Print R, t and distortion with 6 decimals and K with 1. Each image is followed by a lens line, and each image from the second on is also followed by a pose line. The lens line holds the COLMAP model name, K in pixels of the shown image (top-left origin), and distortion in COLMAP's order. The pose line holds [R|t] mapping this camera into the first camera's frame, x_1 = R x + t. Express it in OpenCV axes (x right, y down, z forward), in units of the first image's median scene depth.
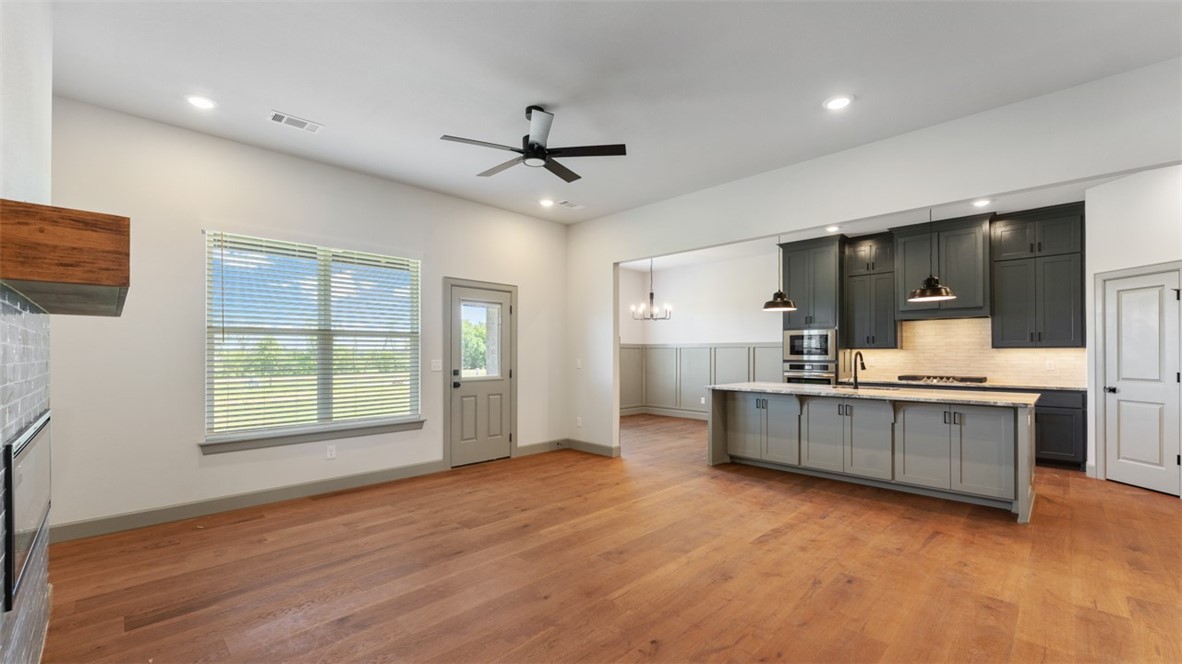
lens RADIAL K [[475.2, 0, 592.2], [0, 475.2, 348.5], [0, 0, 1]] dist [0.001974, -0.000093]
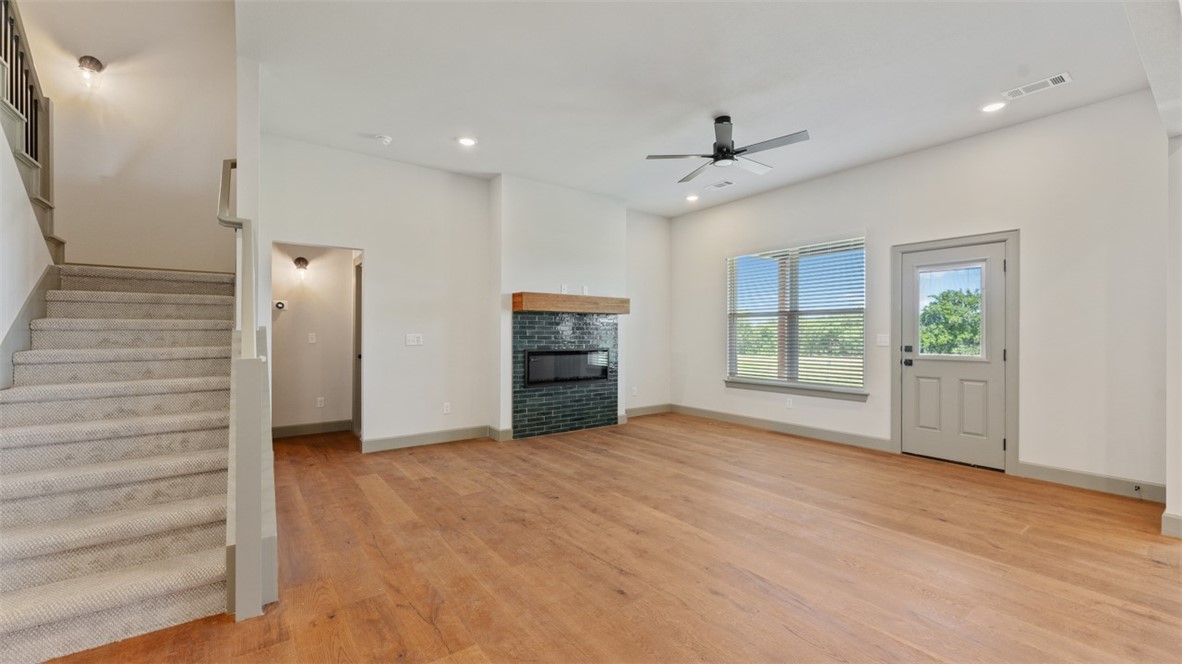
lens RADIAL K [[475.2, 0, 591.2], [0, 475.2, 335.1], [0, 0, 1]] dist [0.001974, -0.000093]
pose [[-0.157779, 0.003697, -0.987468, 0.788728], [0.010000, 0.999948, 0.002146, 0.018445], [0.987424, -0.009537, -0.157808, 0.620581]]
